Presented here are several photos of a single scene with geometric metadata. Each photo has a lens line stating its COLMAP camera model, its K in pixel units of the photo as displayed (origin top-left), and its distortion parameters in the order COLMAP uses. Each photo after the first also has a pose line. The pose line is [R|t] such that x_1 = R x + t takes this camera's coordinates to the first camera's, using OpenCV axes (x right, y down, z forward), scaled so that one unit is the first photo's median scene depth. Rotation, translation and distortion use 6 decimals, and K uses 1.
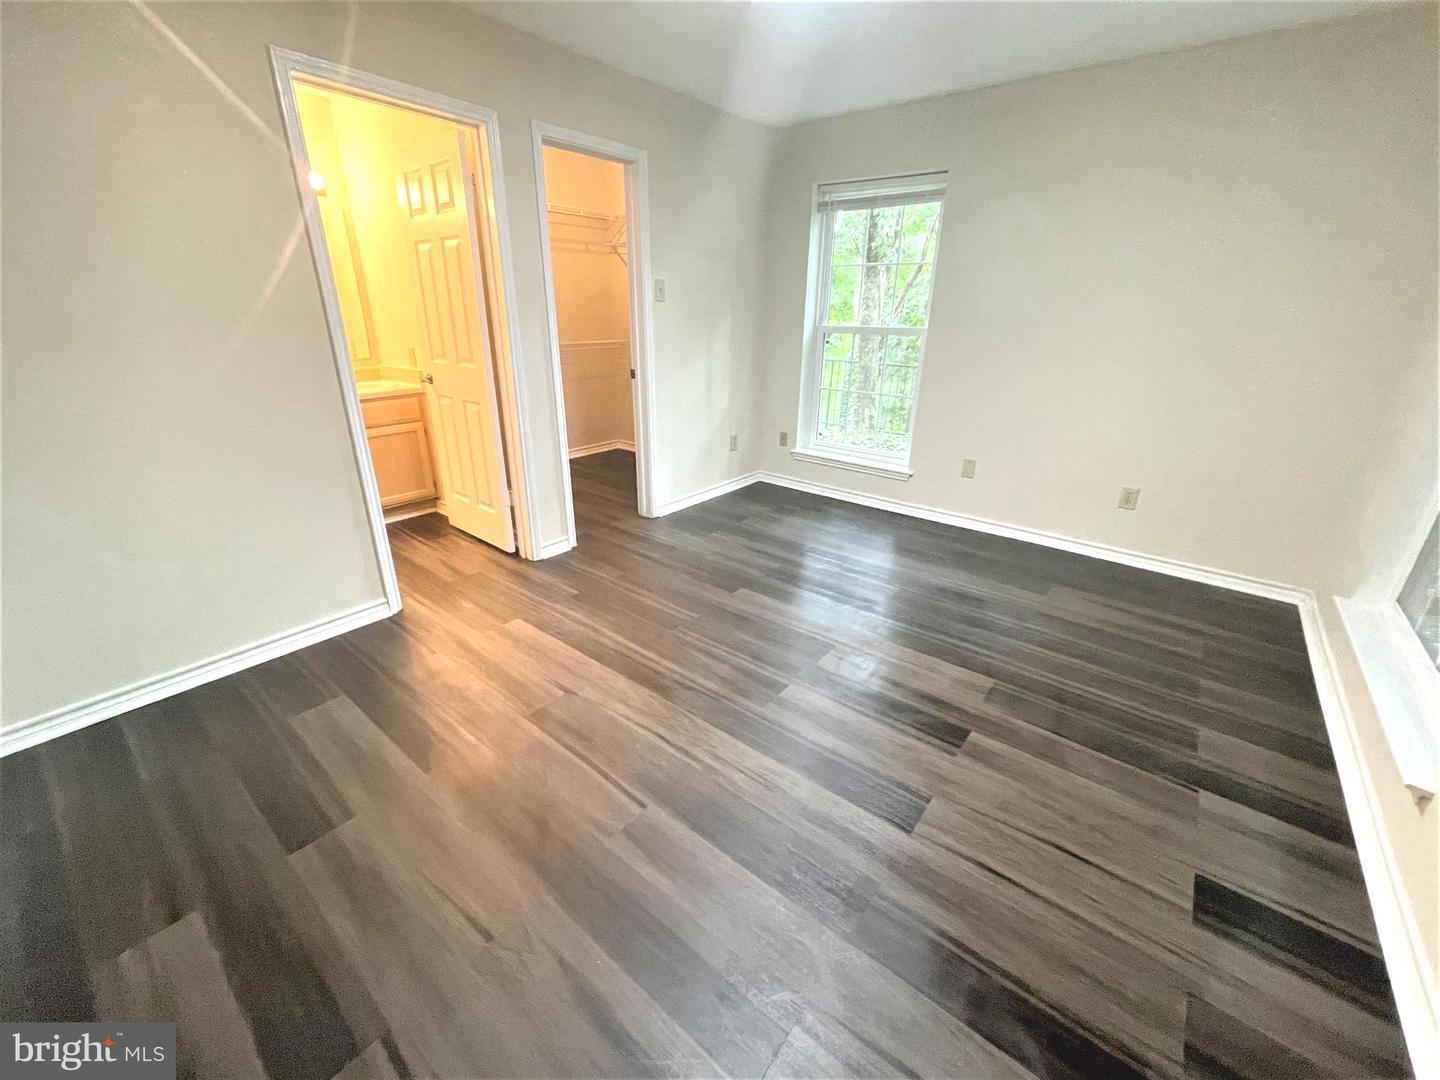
lens RADIAL K [[584.7, 0, 714.9], [0, 584.7, 543.2], [0, 0, 1]] dist [-0.006122, 0.002776]
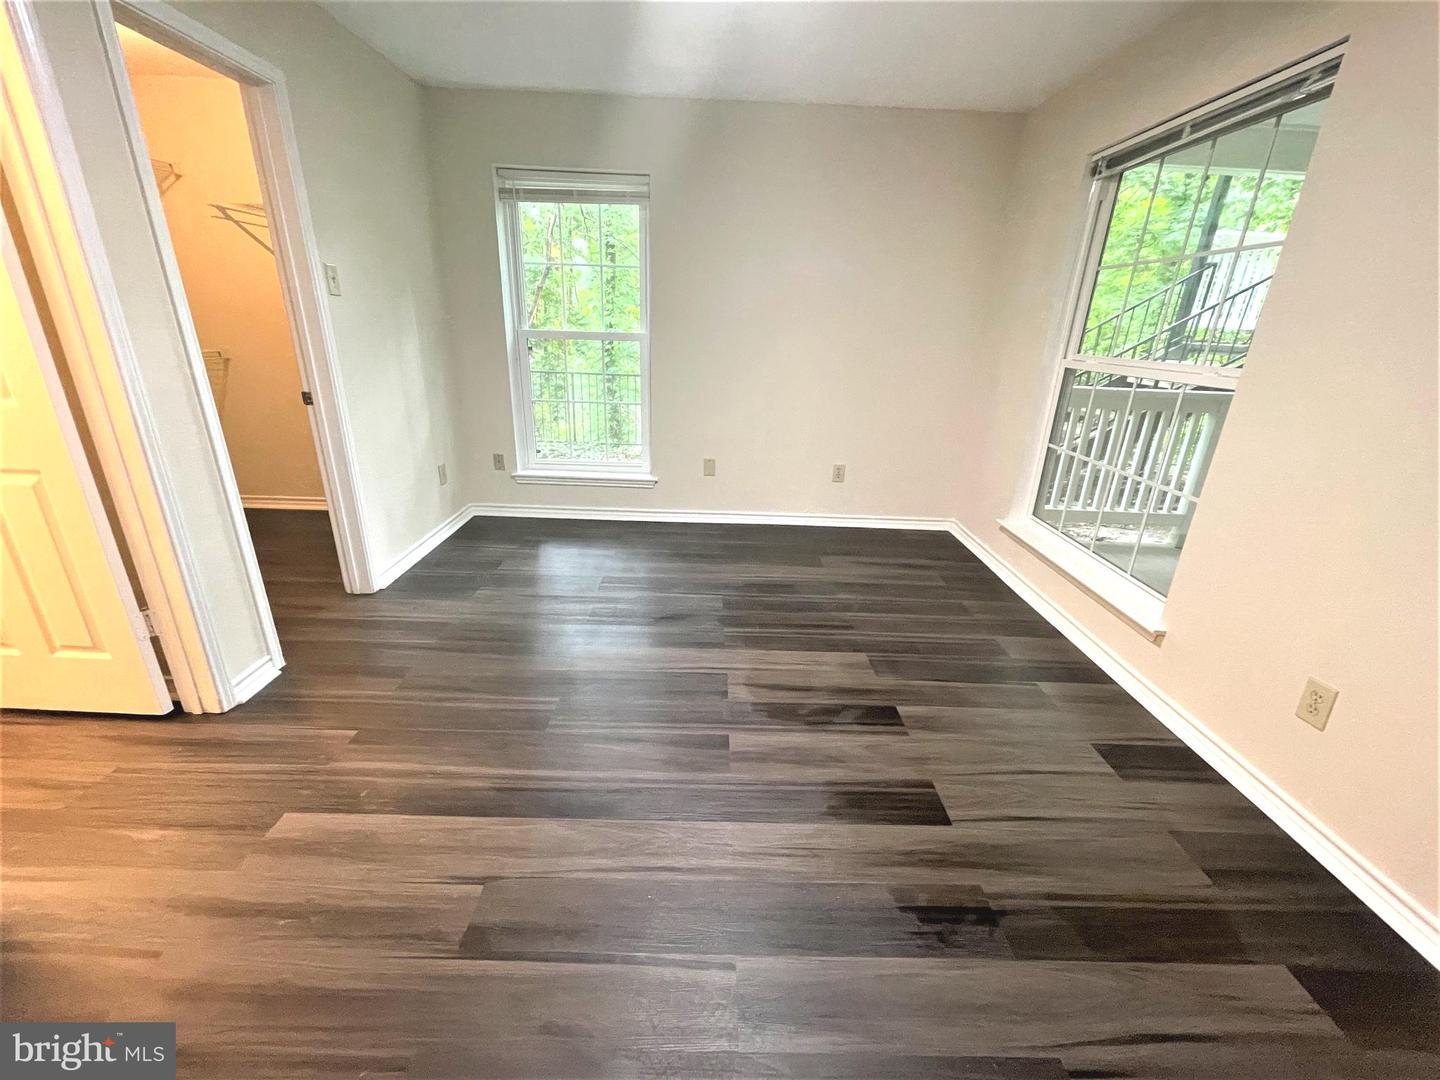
lens RADIAL K [[584.7, 0, 717.2], [0, 584.7, 542.1], [0, 0, 1]] dist [-0.006122, 0.002776]
pose [[0.768842, -0.213282, 0.602821, -0.240861], [0.217915, 0.973695, 0.066569, -0.070591], [-0.601162, 0.080183, 0.795095, 0.187335]]
